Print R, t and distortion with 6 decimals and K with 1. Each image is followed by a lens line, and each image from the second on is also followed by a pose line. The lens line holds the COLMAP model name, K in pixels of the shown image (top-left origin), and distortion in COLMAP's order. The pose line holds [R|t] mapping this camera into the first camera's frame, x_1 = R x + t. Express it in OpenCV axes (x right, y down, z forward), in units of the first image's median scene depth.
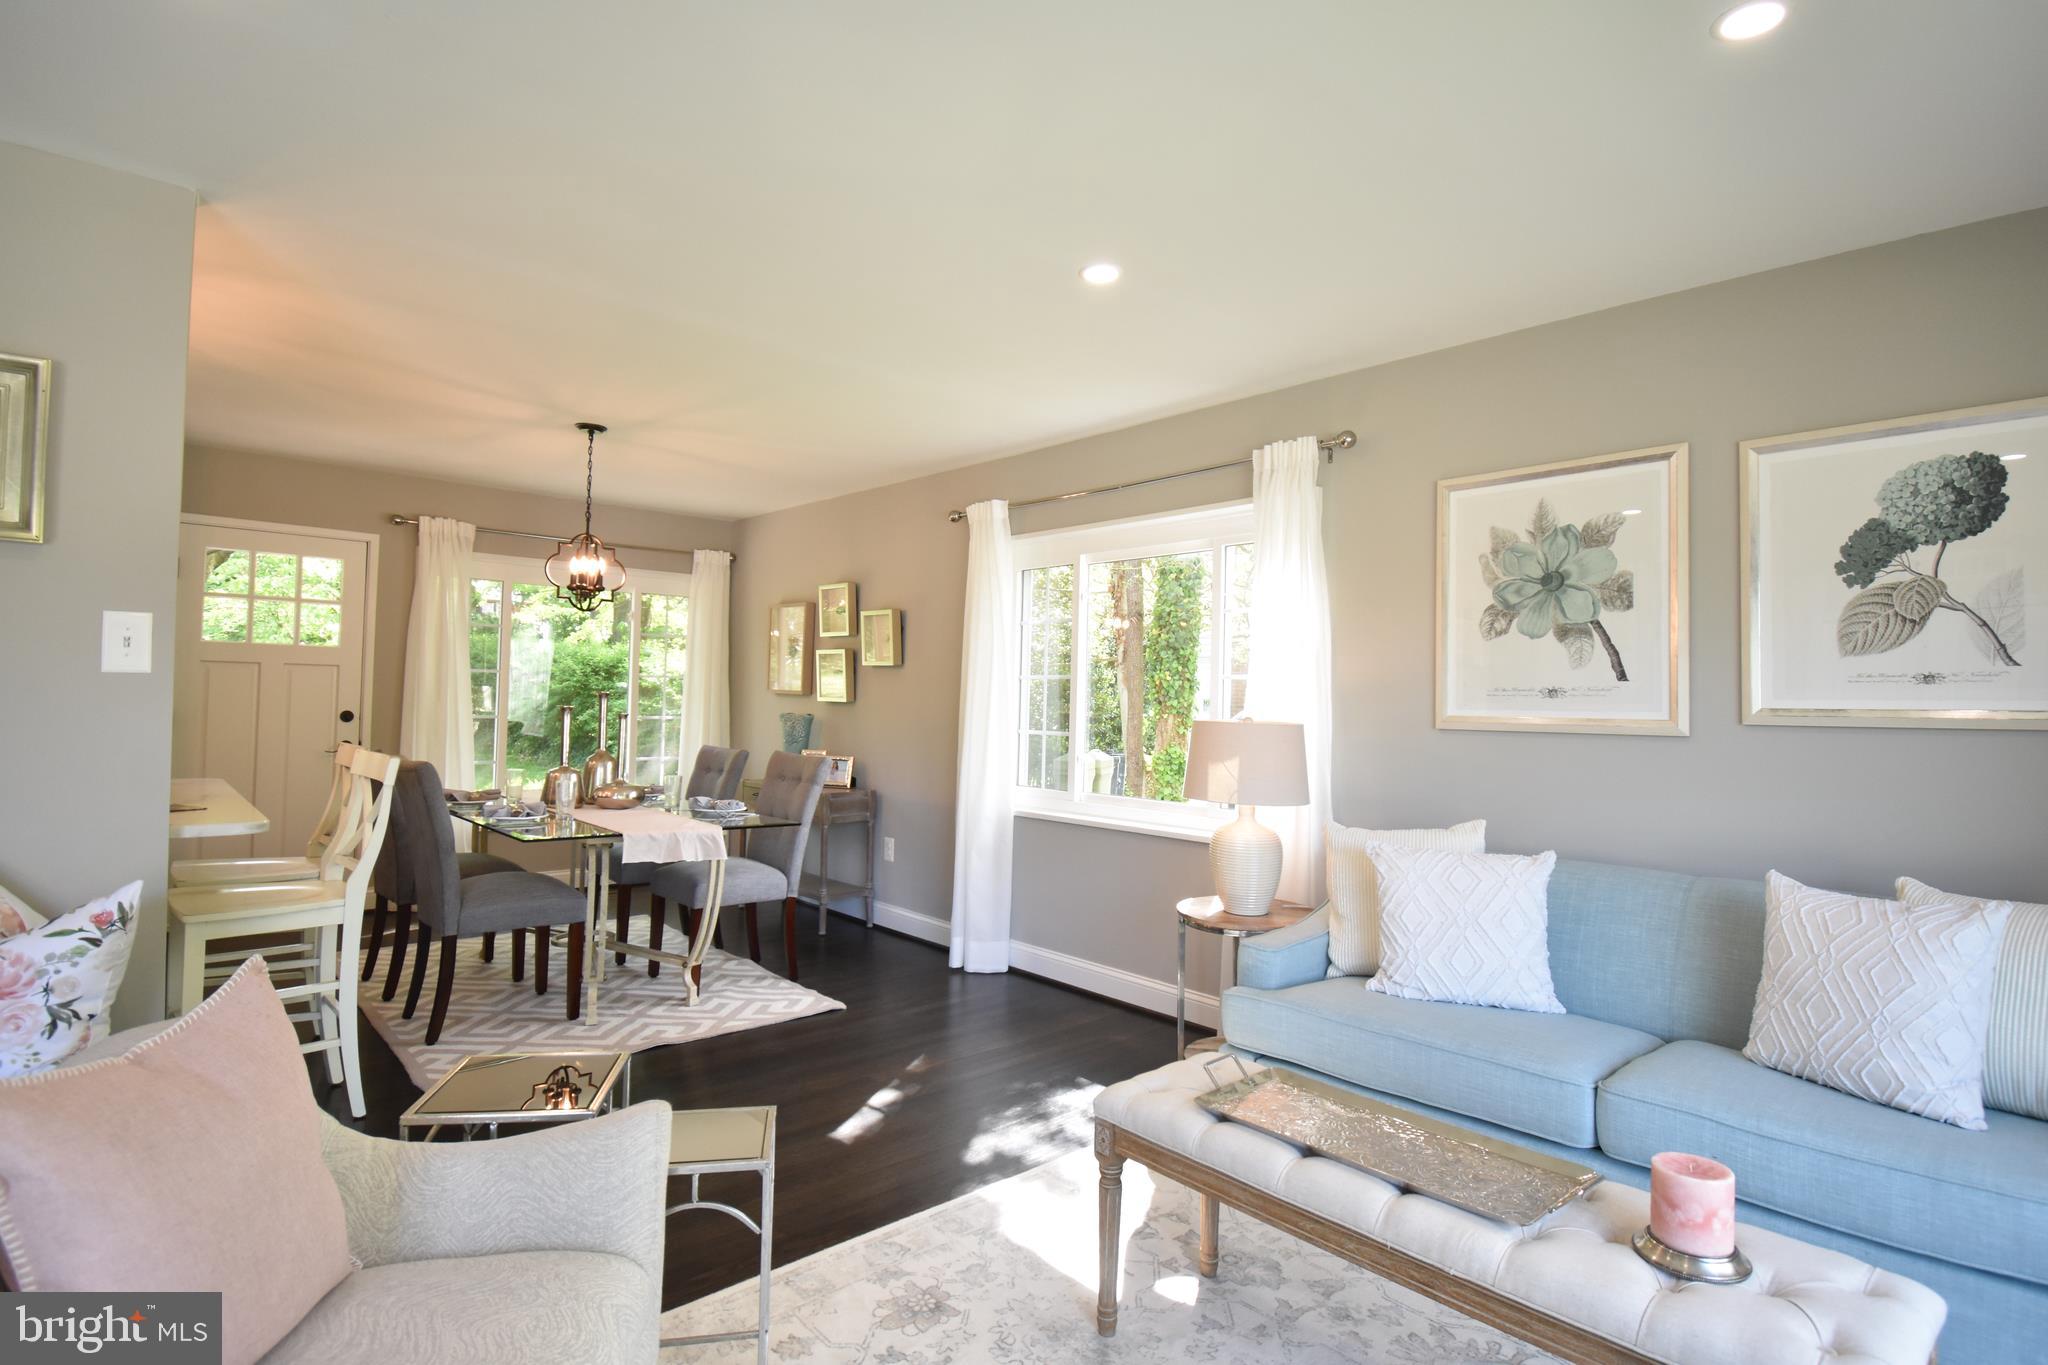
lens RADIAL K [[1017.3, 0, 1022.8], [0, 1017.3, 671.7], [0, 0, 1]] dist [0.019058, -0.029359]
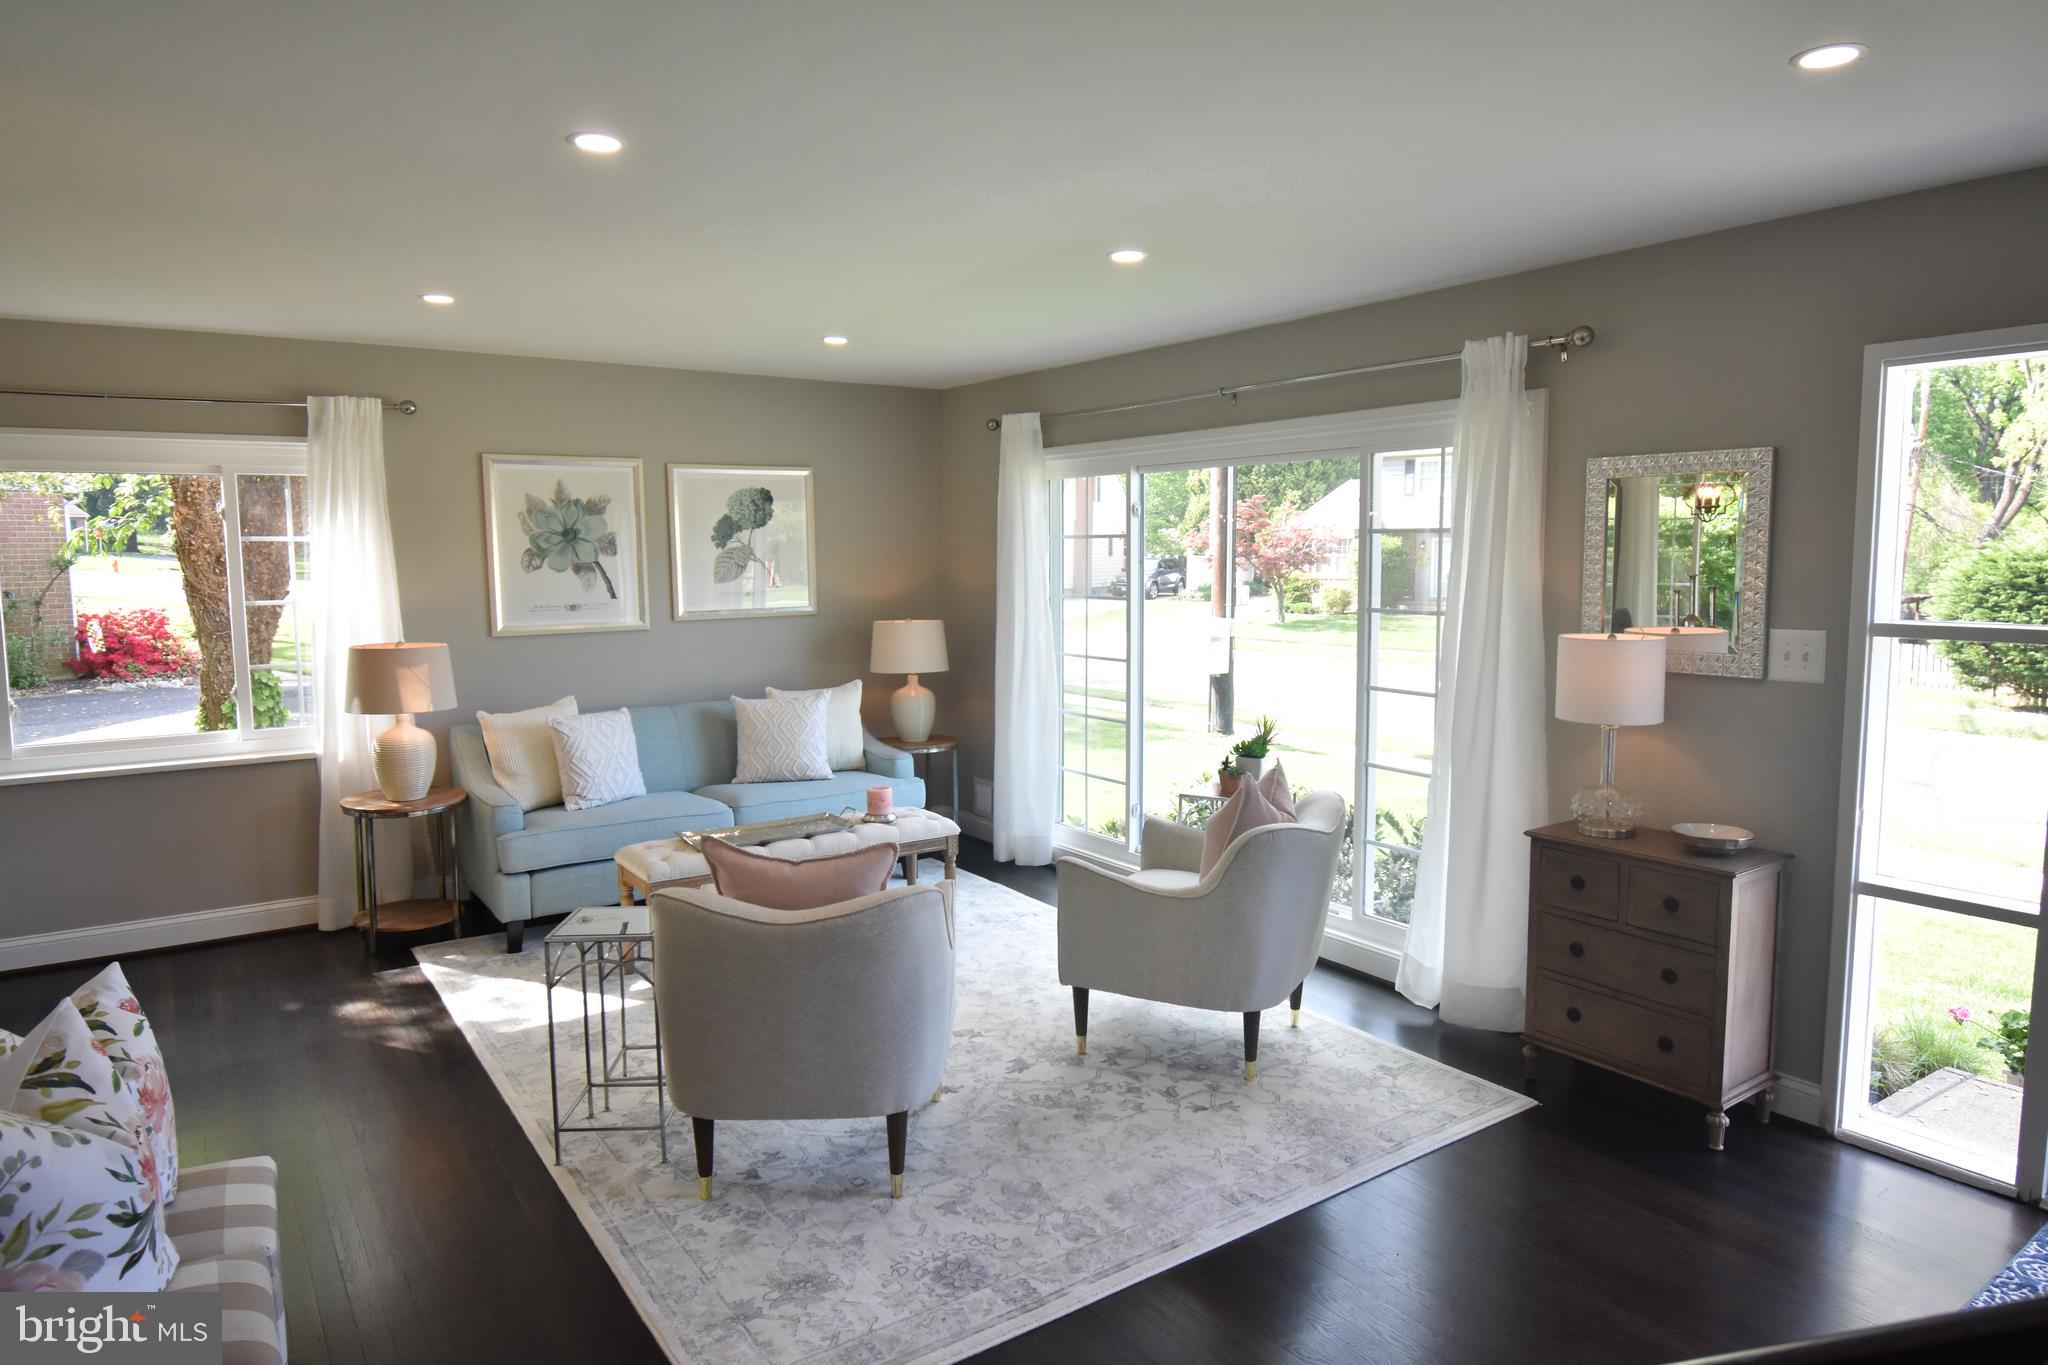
lens RADIAL K [[1248.6, 0, 1020.4], [0, 1248.6, 673.7], [0, 0, 1]] dist [0.005780, -0.001285]
pose [[0.134164, -0.121576, 0.983473, -1.211472], [-0.019565, 0.991927, 0.125290, -0.125023], [-0.990766, -0.036051, 0.130702, 0.072276]]
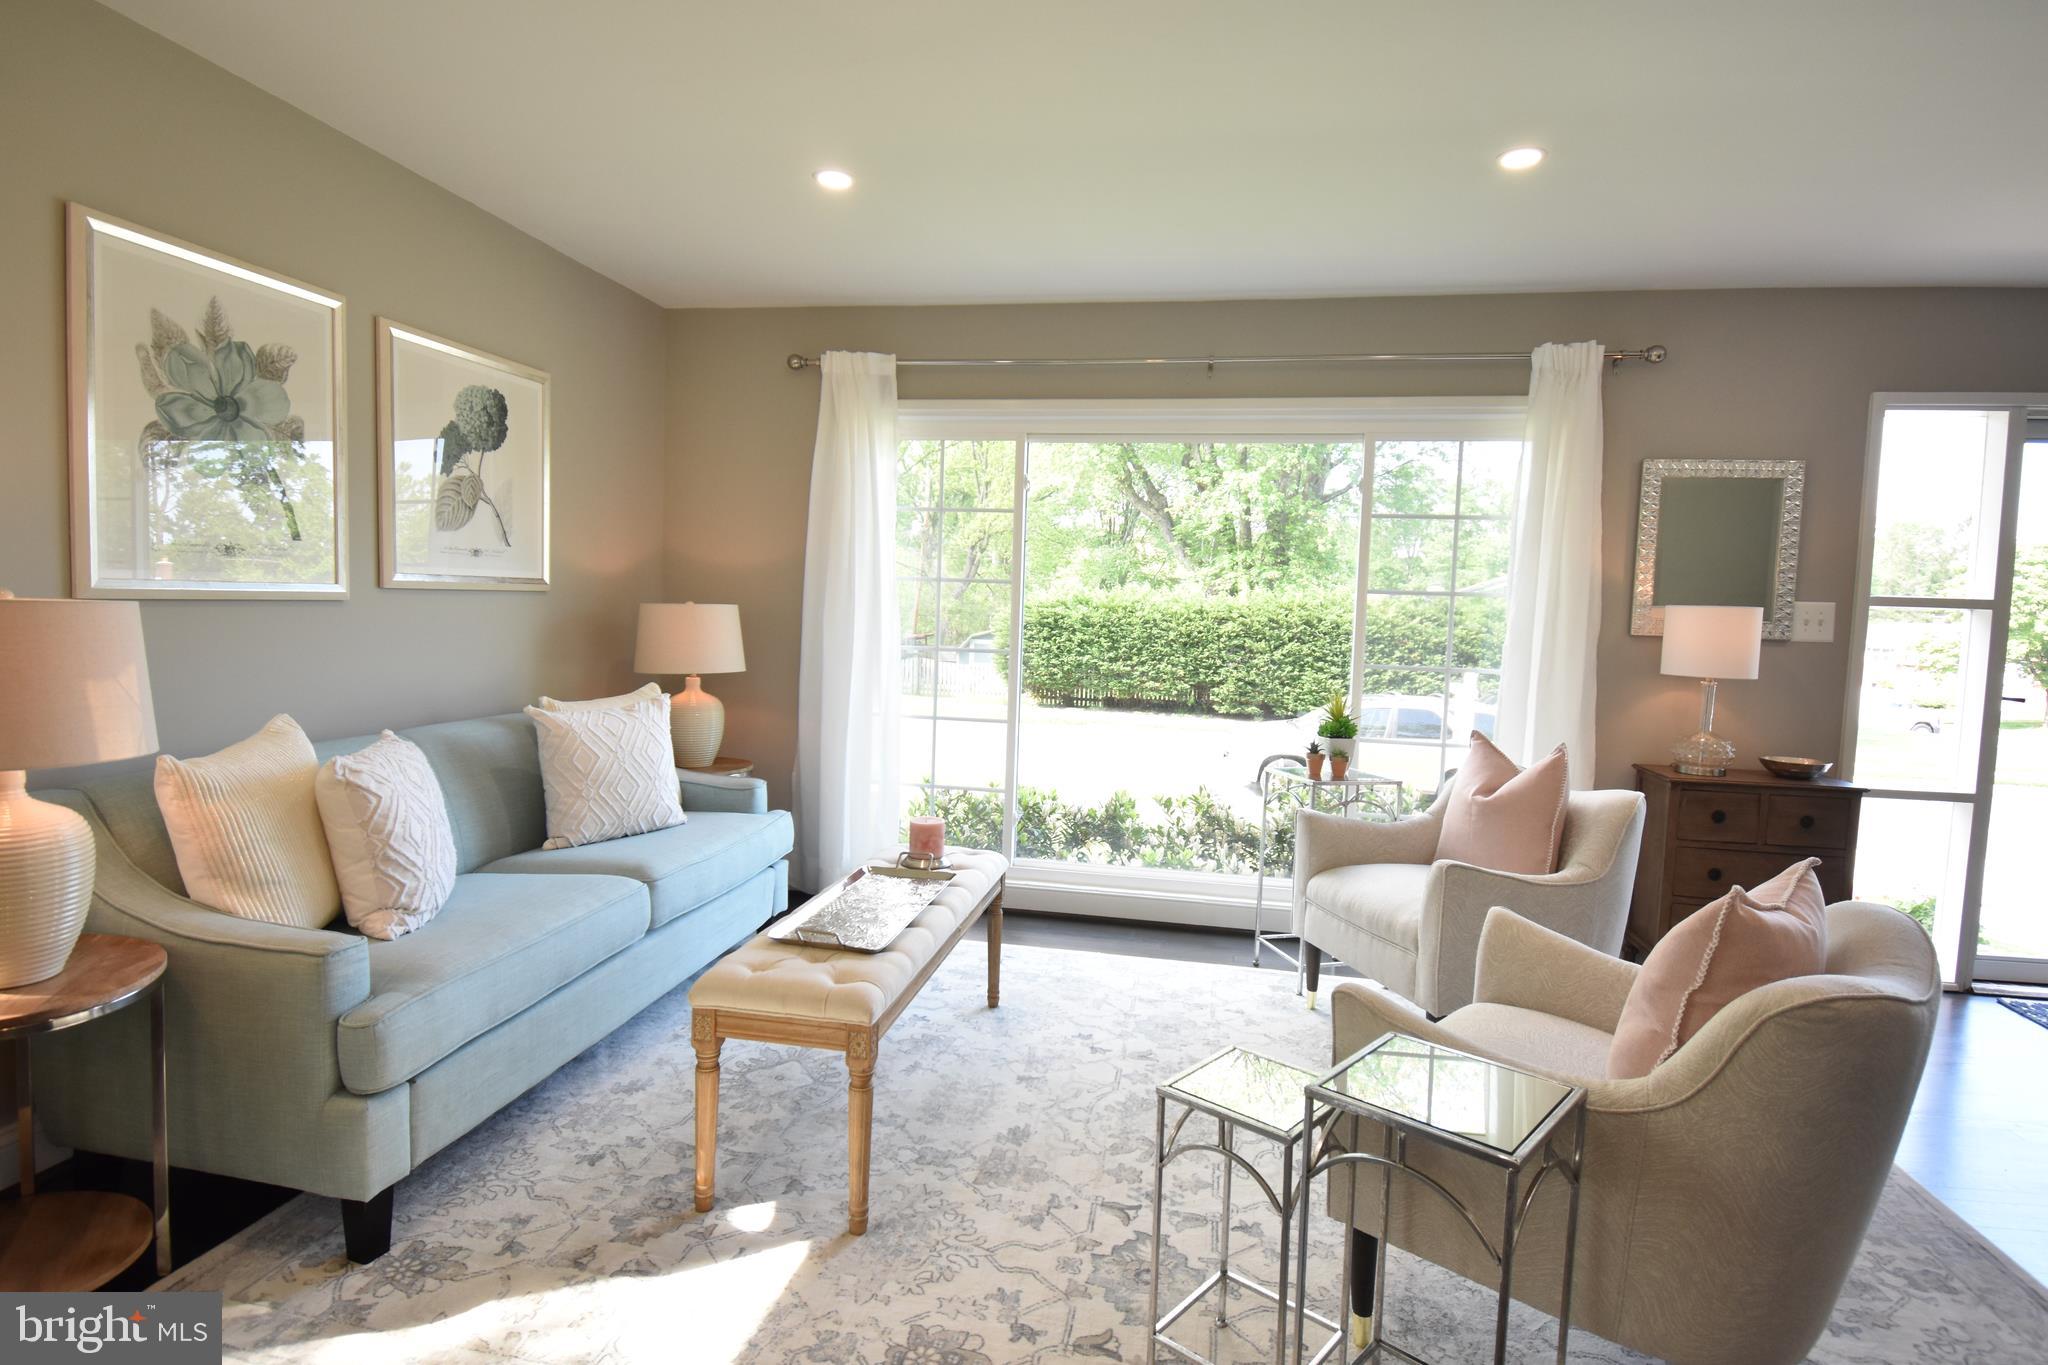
lens RADIAL K [[1047.6, 0, 1020.8], [0, 1047.6, 673.4], [0, 0, 1]] dist [0.033627, -0.041745]
pose [[-0.599903, -0.092557, 0.794701, -0.496613], [-0.068727, 0.995576, 0.064072, 0.020574], [-0.797116, -0.016180, -0.603610, 0.958434]]
